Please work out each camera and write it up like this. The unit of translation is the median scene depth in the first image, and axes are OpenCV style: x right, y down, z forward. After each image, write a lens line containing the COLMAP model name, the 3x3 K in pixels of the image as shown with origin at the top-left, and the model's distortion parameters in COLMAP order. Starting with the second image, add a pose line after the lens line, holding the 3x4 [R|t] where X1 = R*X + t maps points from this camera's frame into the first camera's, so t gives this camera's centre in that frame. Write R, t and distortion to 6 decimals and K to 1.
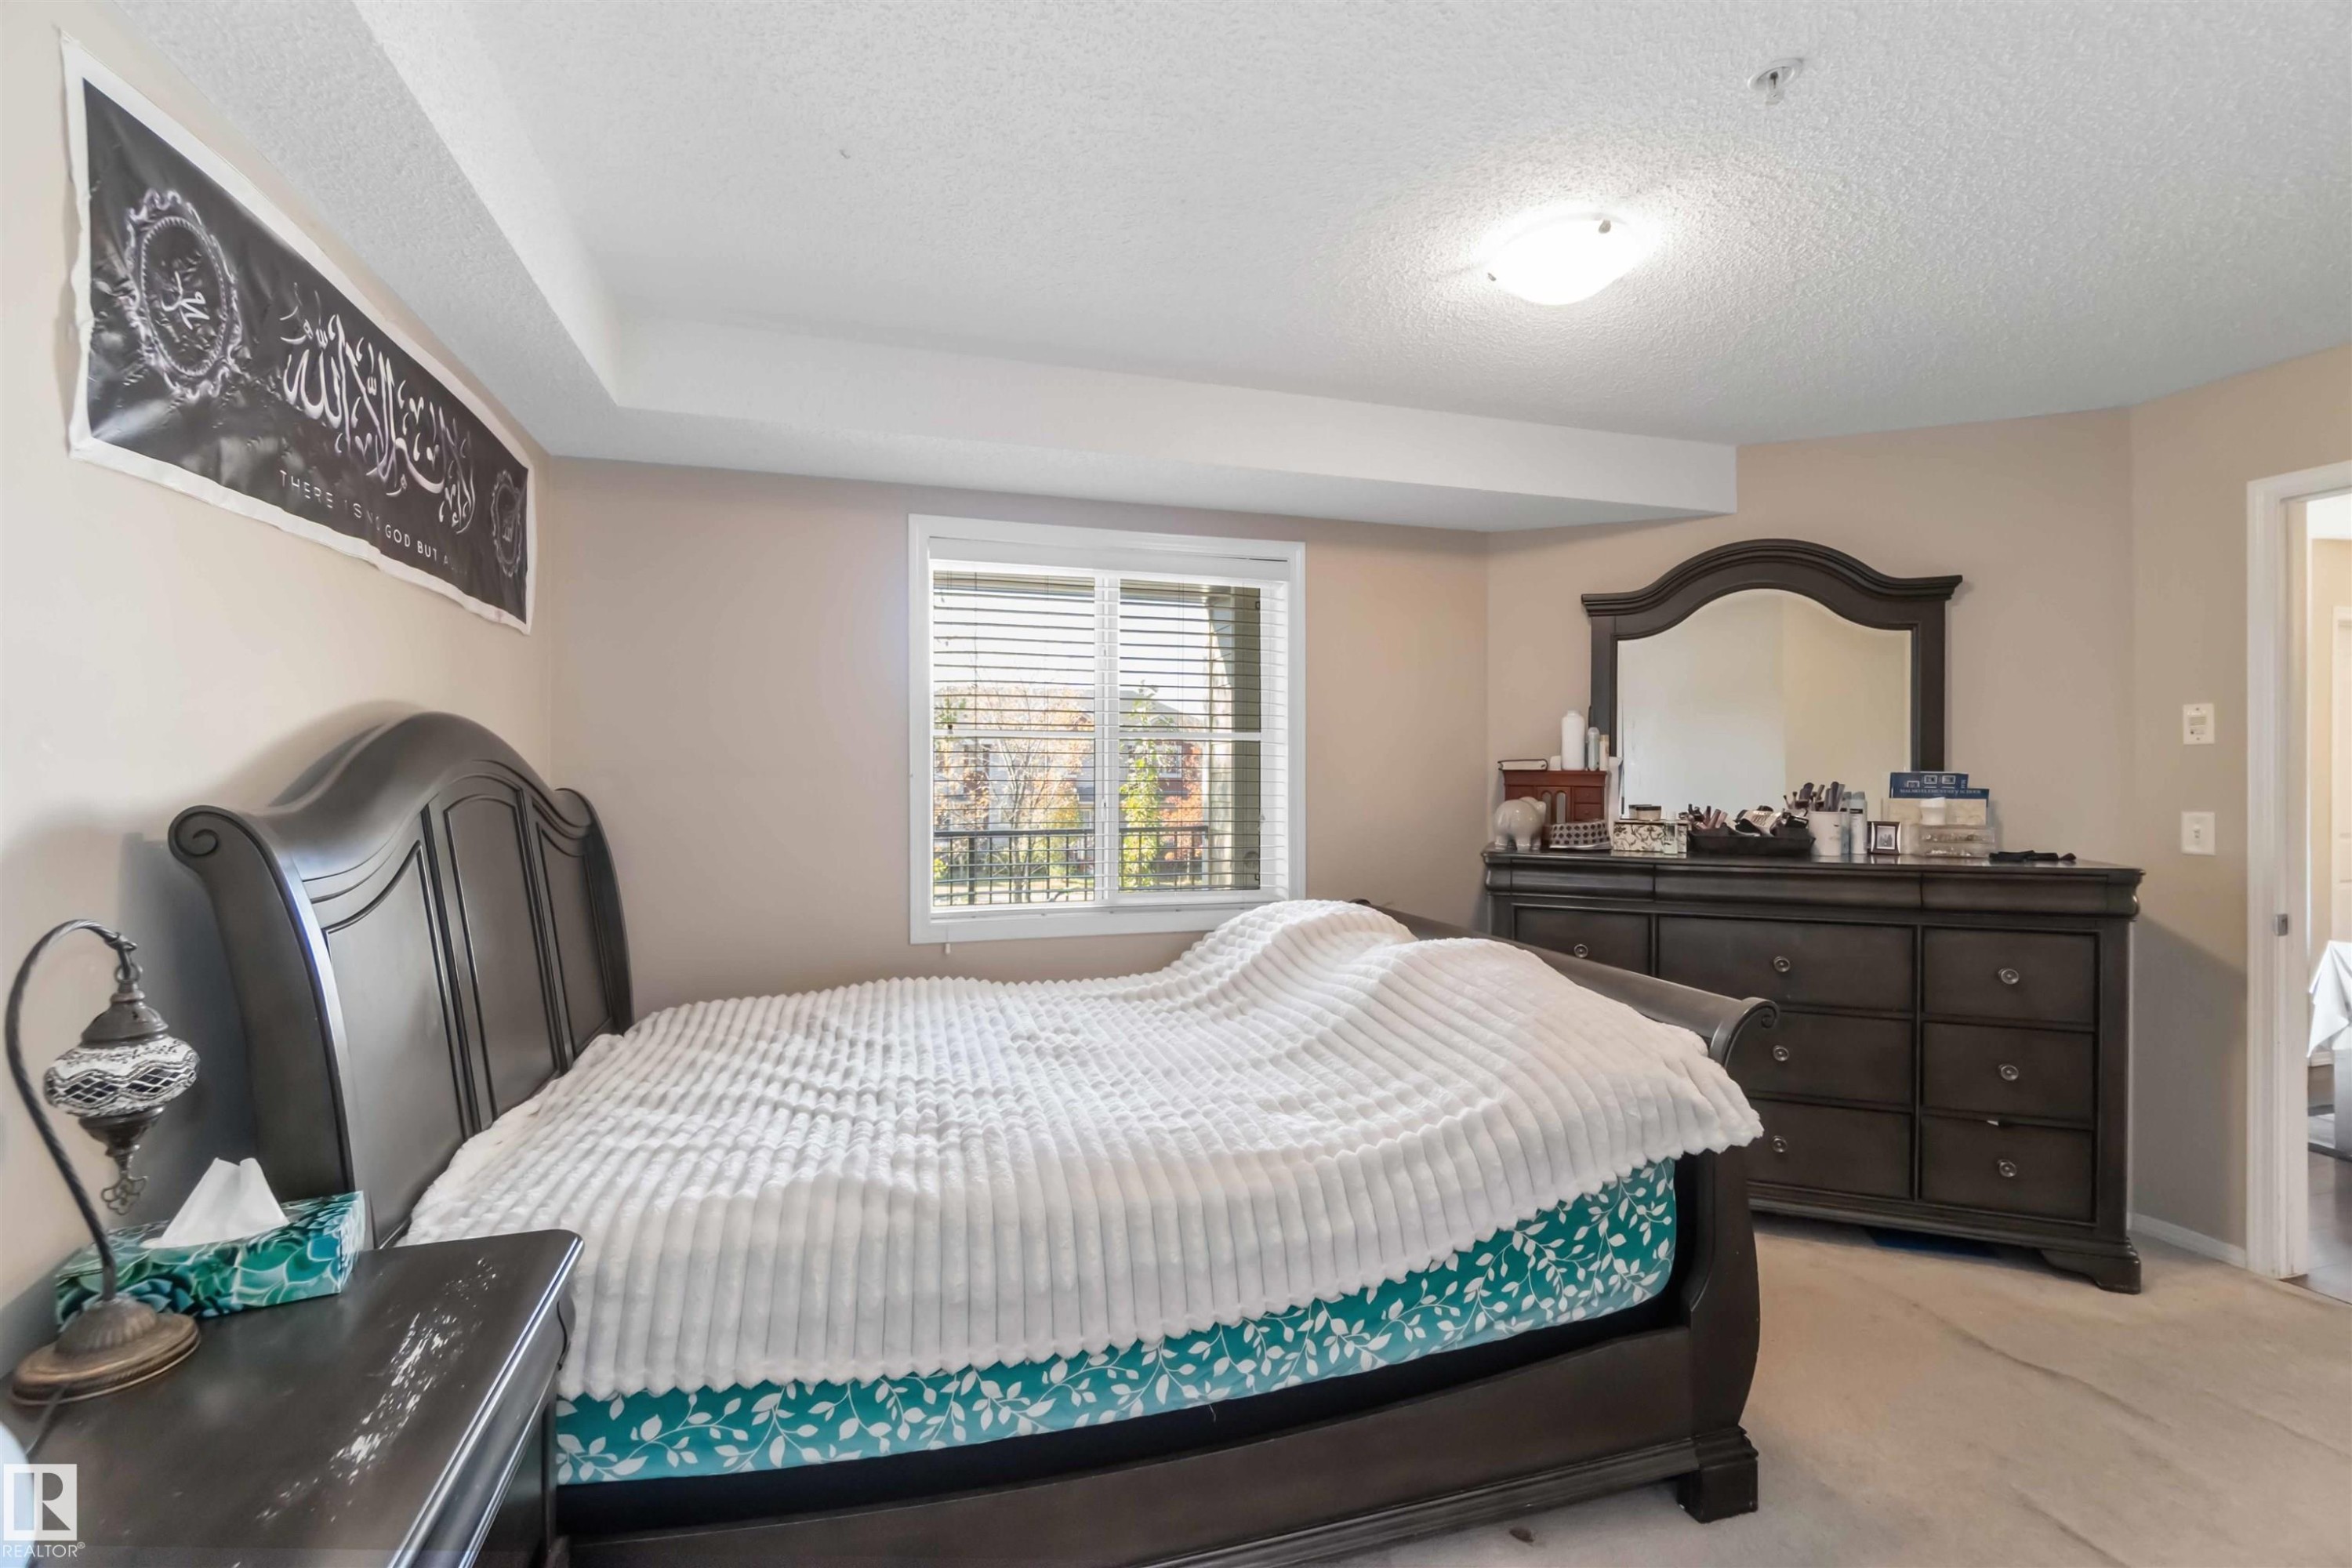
lens RADIAL K [[1025.5, 0, 1176.0], [0, 1025.5, 784.0], [0, 0, 1]] dist [-0.001529, 0.000567]
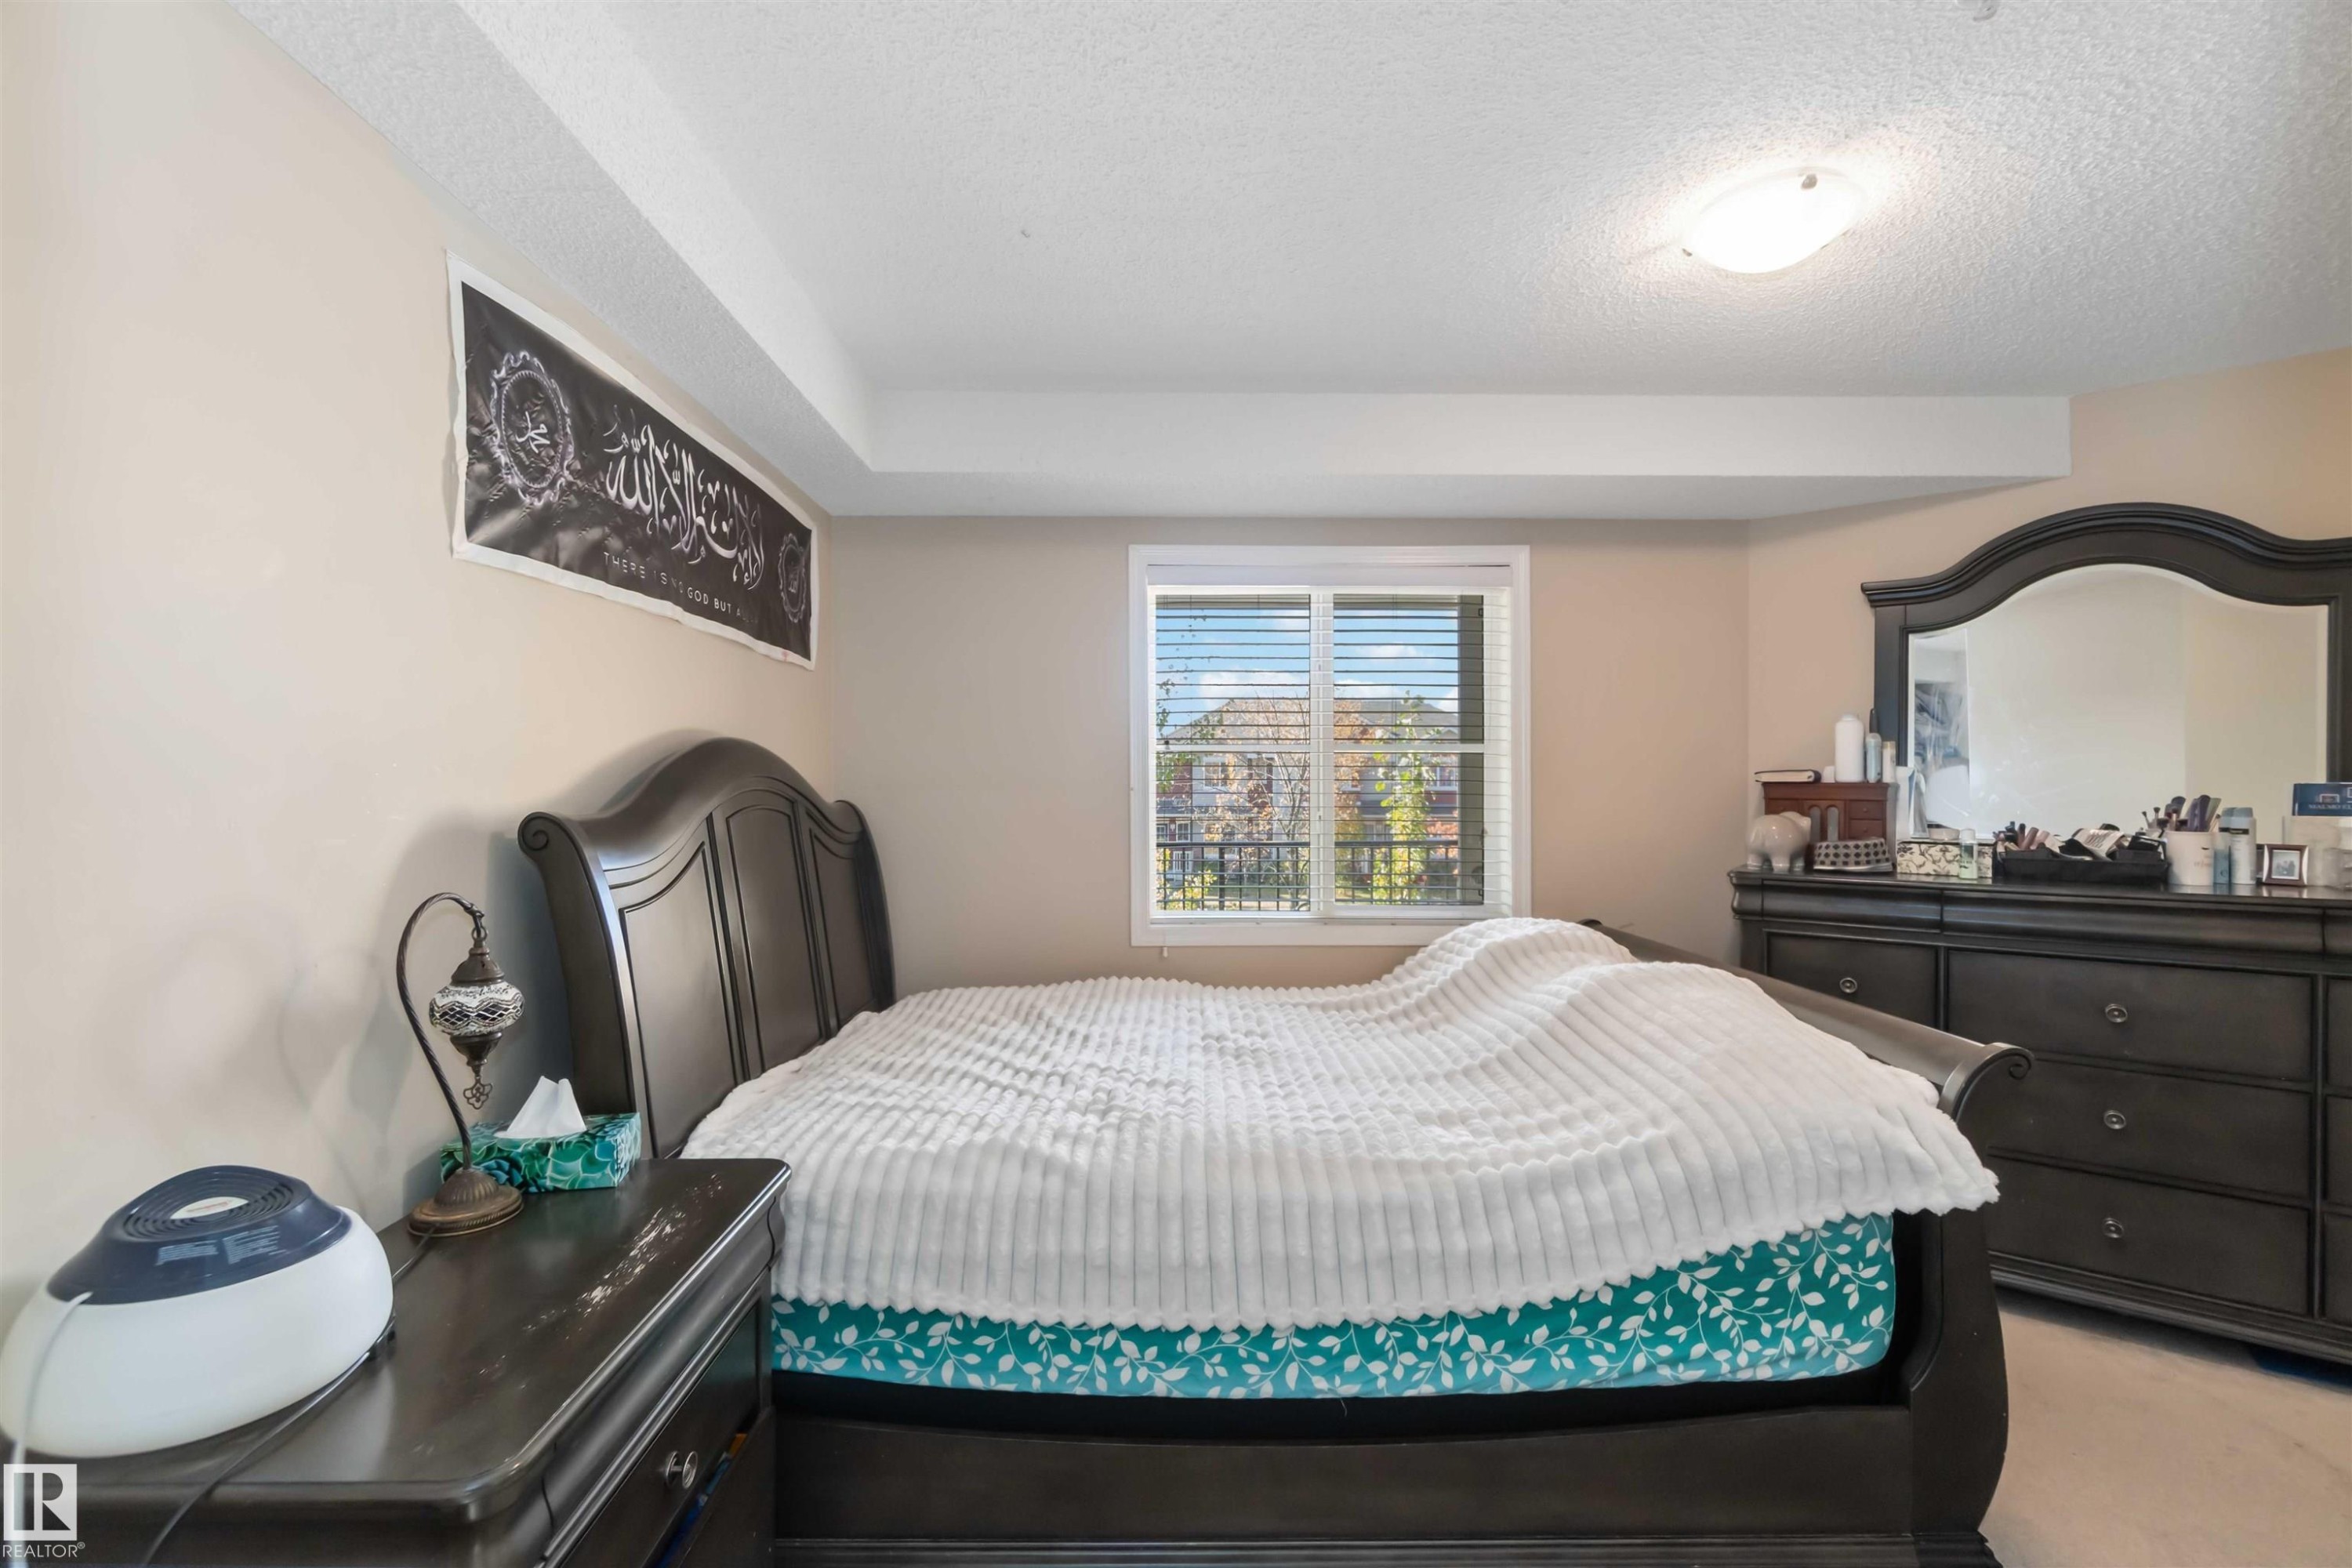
lens RADIAL K [[1029.1, 0, 1170.3], [0, 1029.1, 799.0], [0, 0, 1]] dist [0.000740, -0.000009]
pose [[0.960137, 0.001543, -0.279526, 0.145976], [-0.001067, 0.999998, 0.001854, 0.000678], [0.279529, -0.001482, 0.960136, -0.037914]]
